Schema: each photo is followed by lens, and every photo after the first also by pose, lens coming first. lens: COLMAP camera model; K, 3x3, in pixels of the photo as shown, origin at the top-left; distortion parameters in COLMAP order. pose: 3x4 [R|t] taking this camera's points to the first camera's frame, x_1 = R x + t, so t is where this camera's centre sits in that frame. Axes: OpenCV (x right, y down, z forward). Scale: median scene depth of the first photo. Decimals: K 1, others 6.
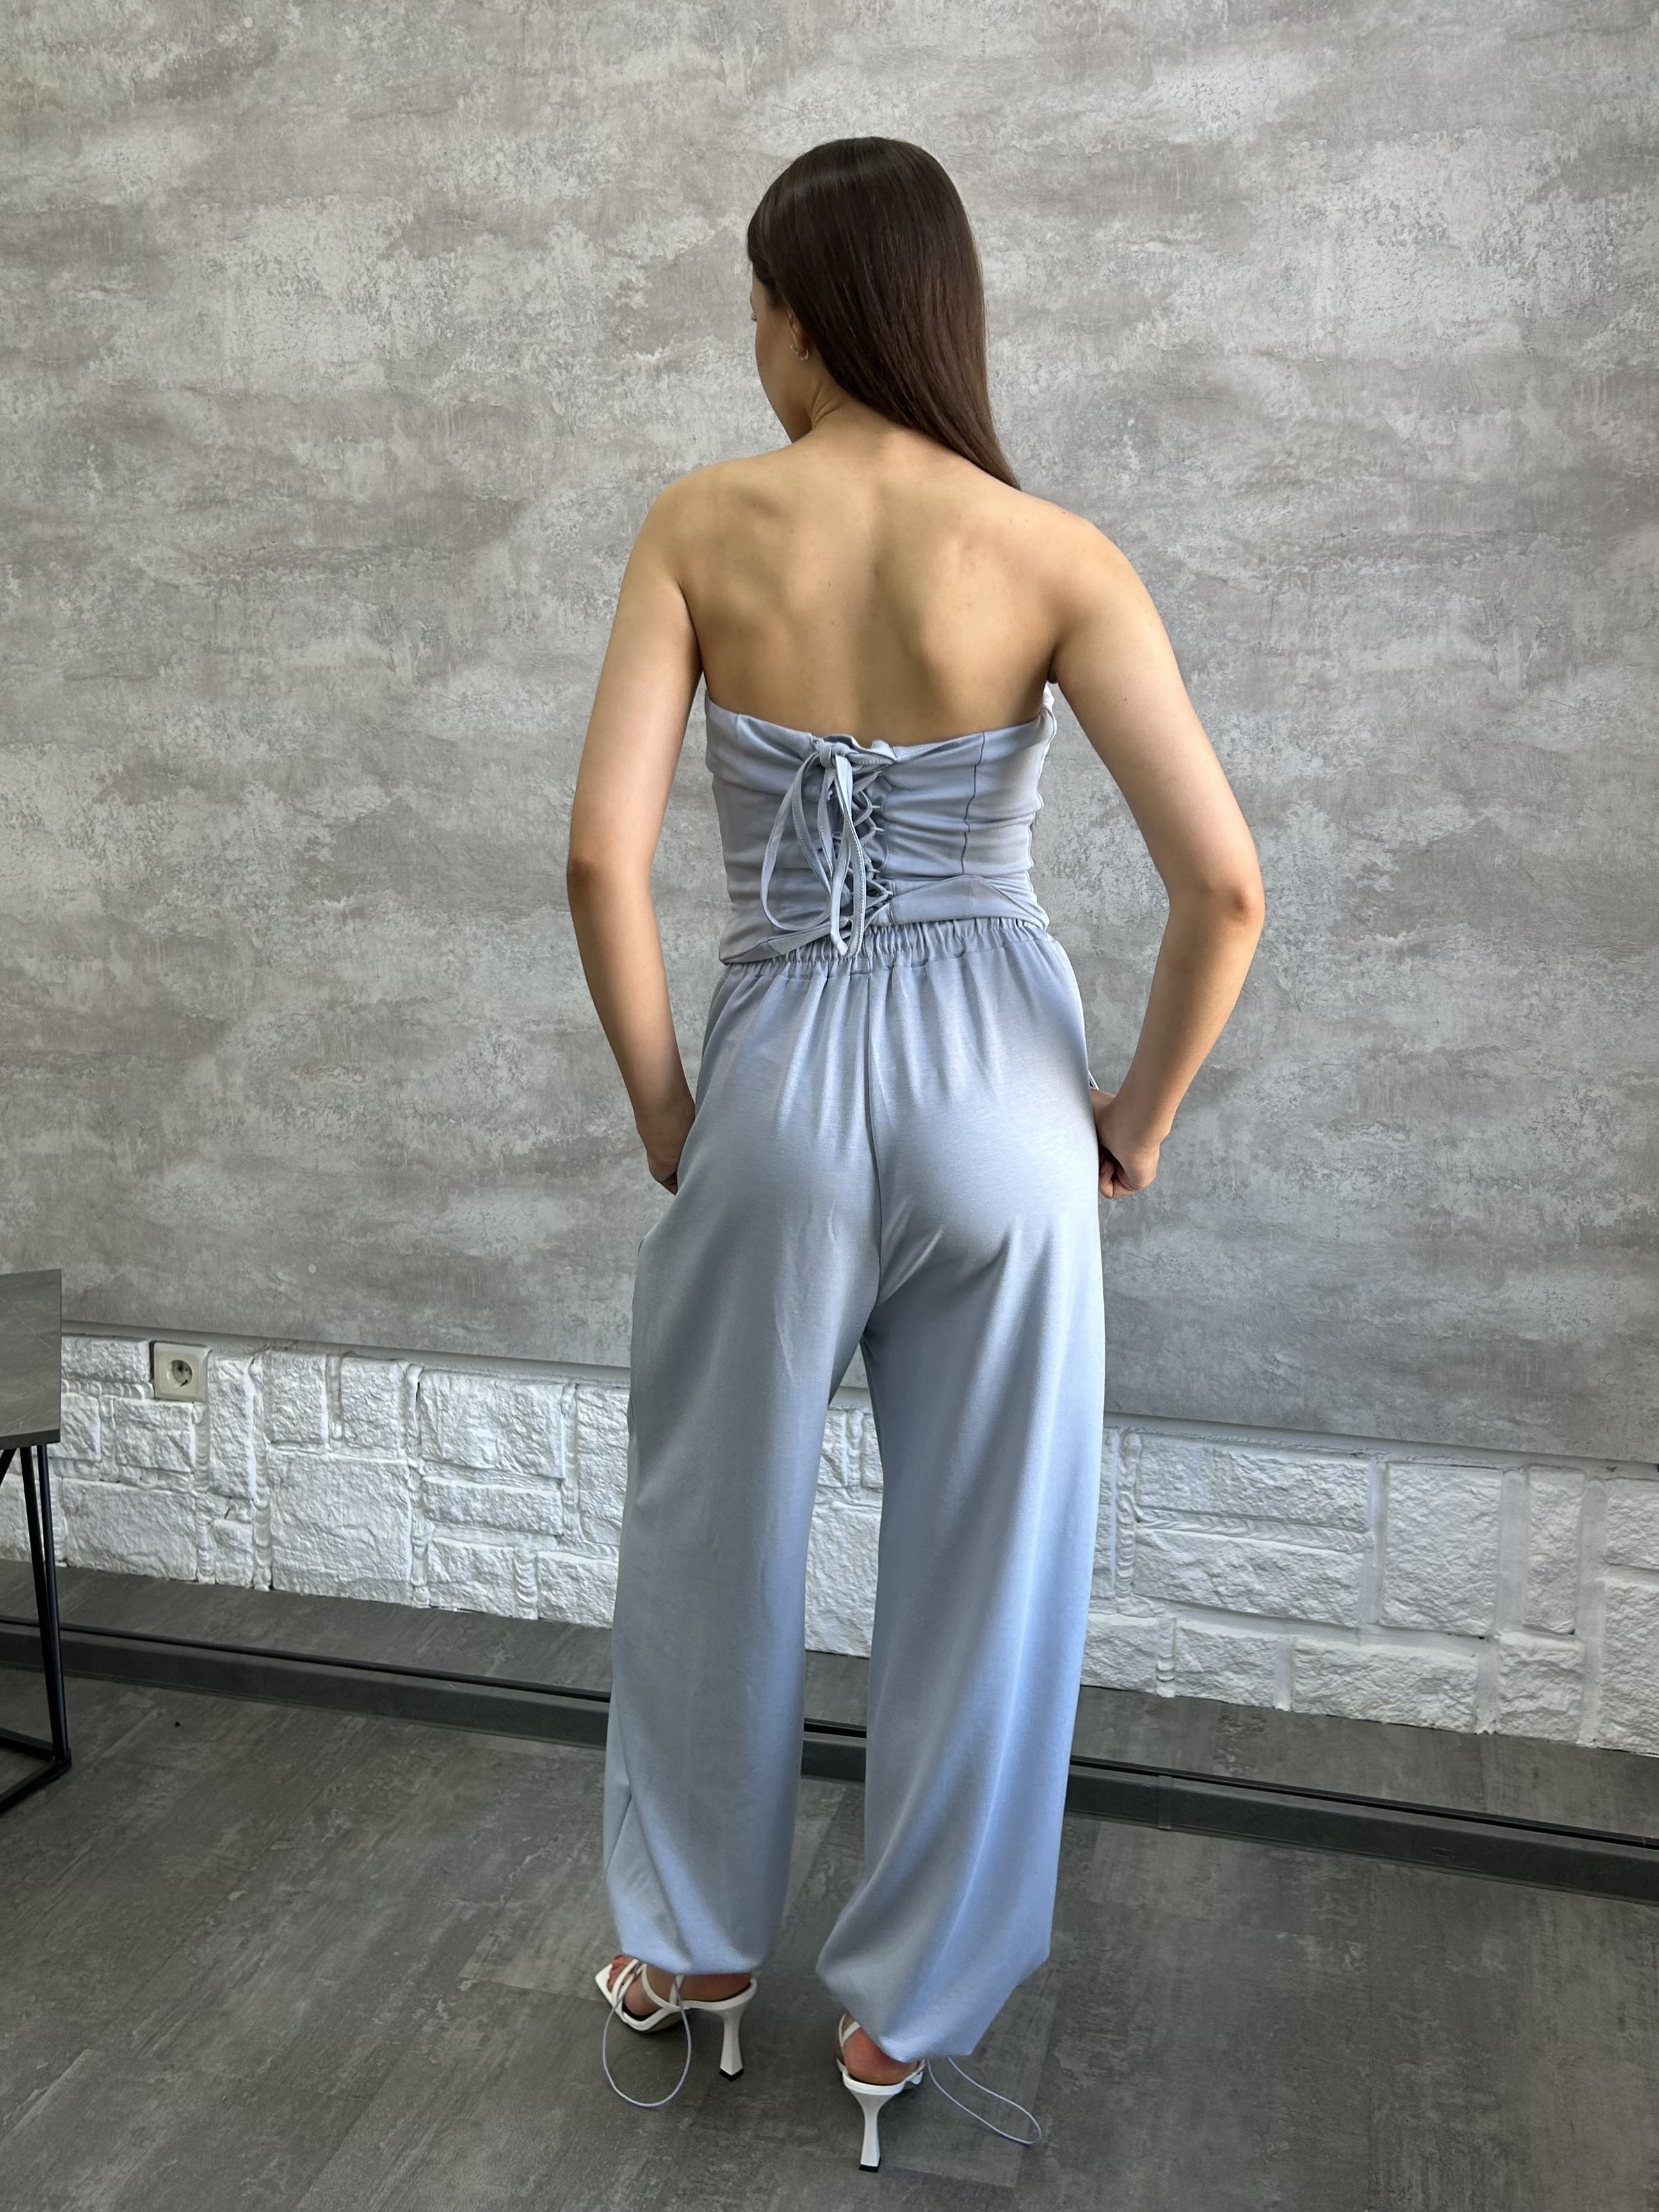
lens RADIAL K [[2039.1, 0, 835.5], [0, 2039.1, 1017.0], [0, 0, 1]] dist [0.020598, -0.017299]
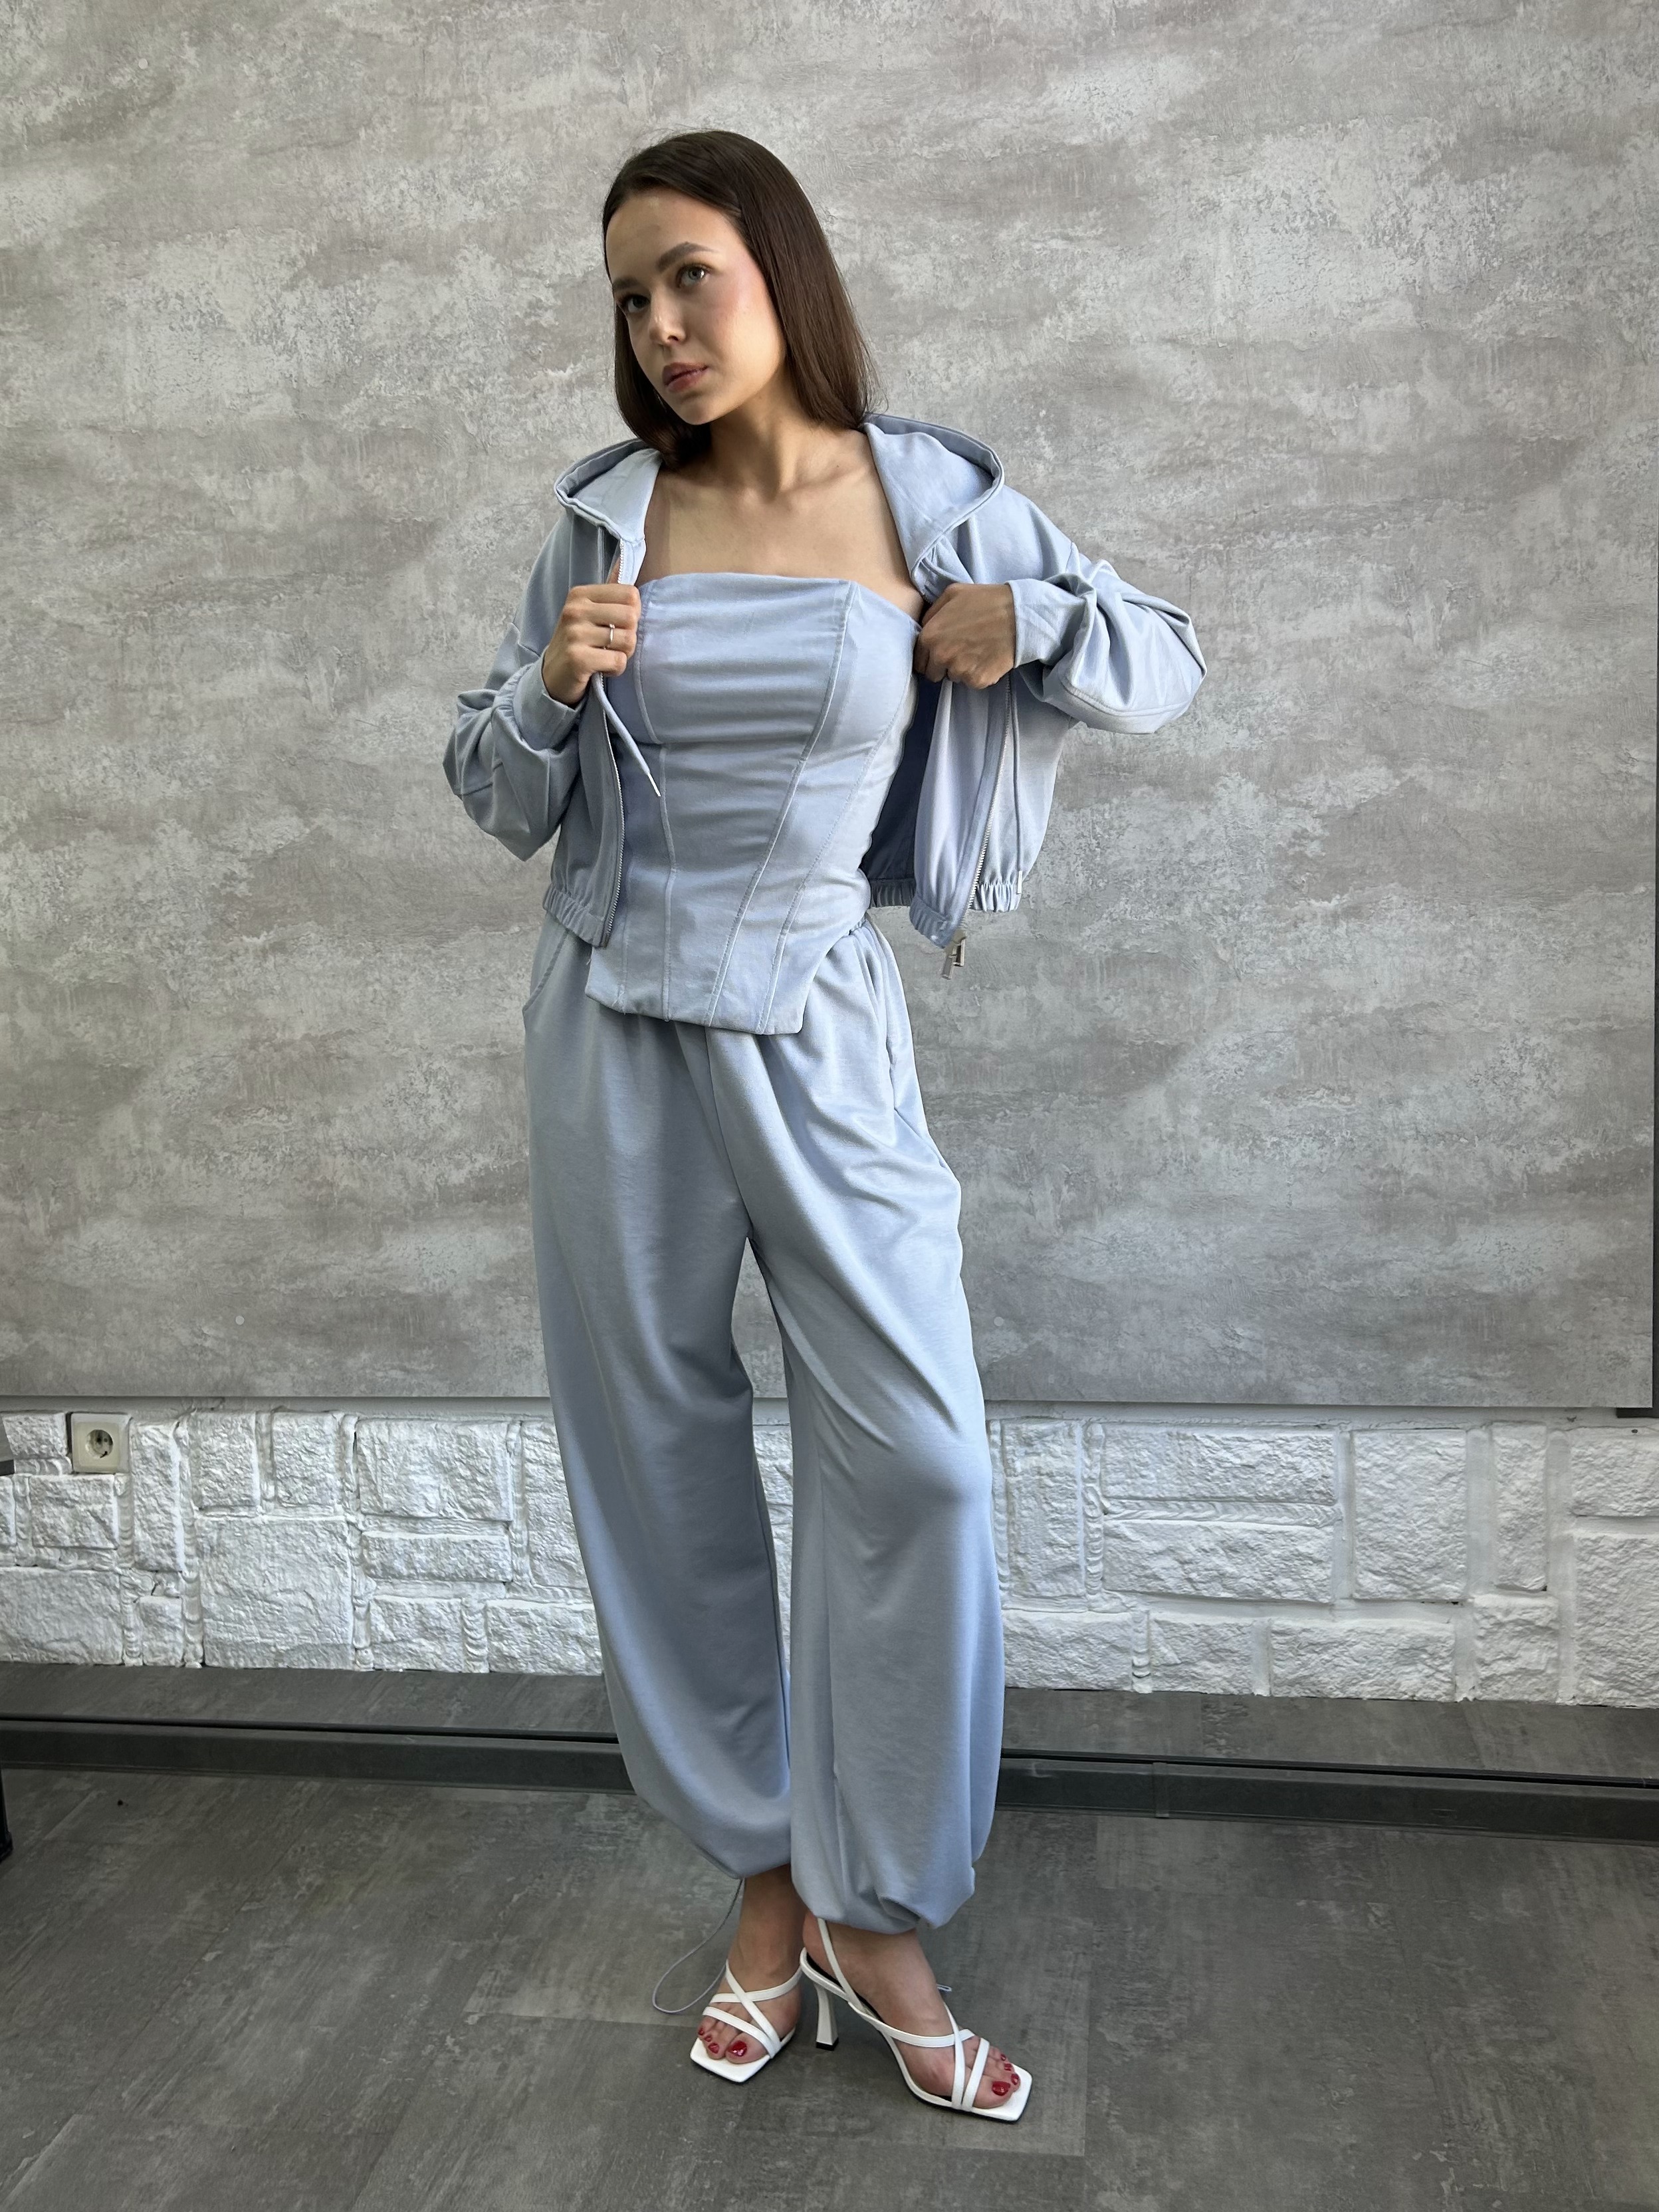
lens RADIAL K [[2009.8, 0, 777.1], [0, 2009.8, 1049.2], [0, 0, 1]] dist [0.016405, -0.009241]
pose [[0.995946, -0.050453, 0.074467, -0.074698], [0.055500, 0.996186, -0.067330, 0.082285], [-0.070786, 0.071190, 0.994948, 0.023741]]
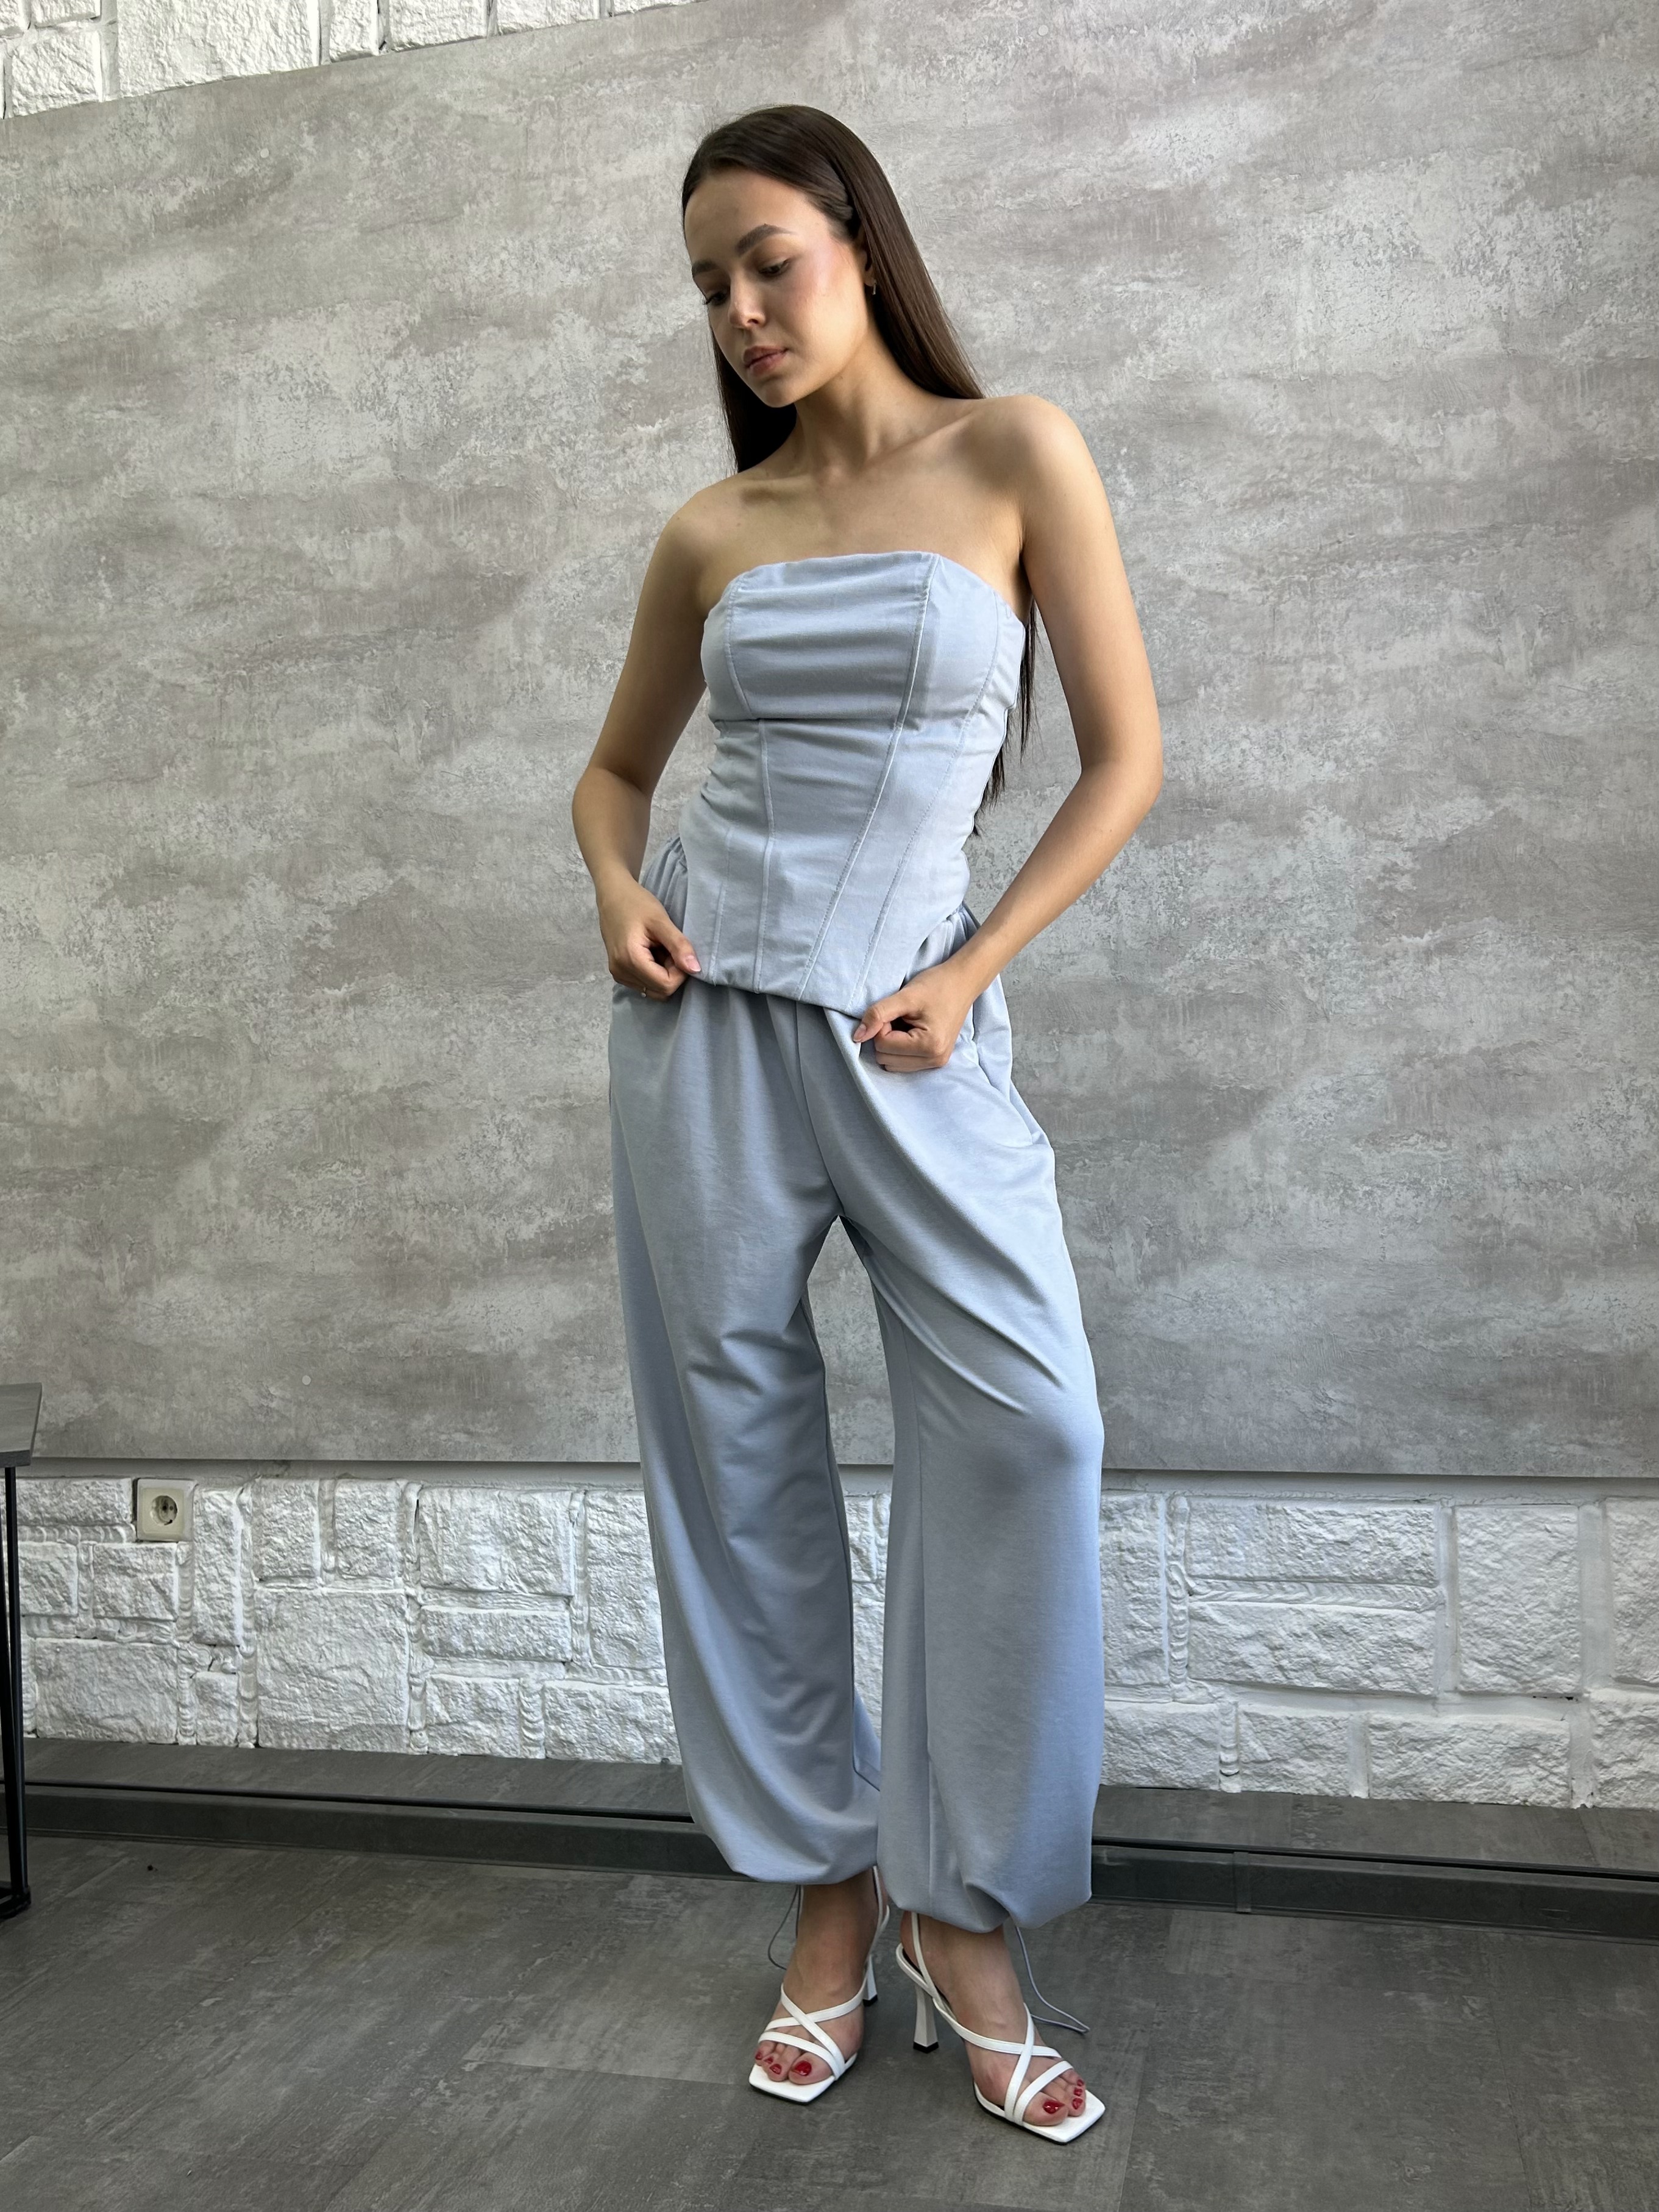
lens RADIAL K [[1949.2, 0, 837.9], [0, 1949.2, 1148.9], [0, 0, 1]] dist [0.009950, 0.001254]
pose [[0.999492, -0.027991, 0.015246, -0.021522], [0.030164, 0.985216, -0.168643, 0.199180], [-0.010300, 0.169017, 0.985559, 0.091983]]
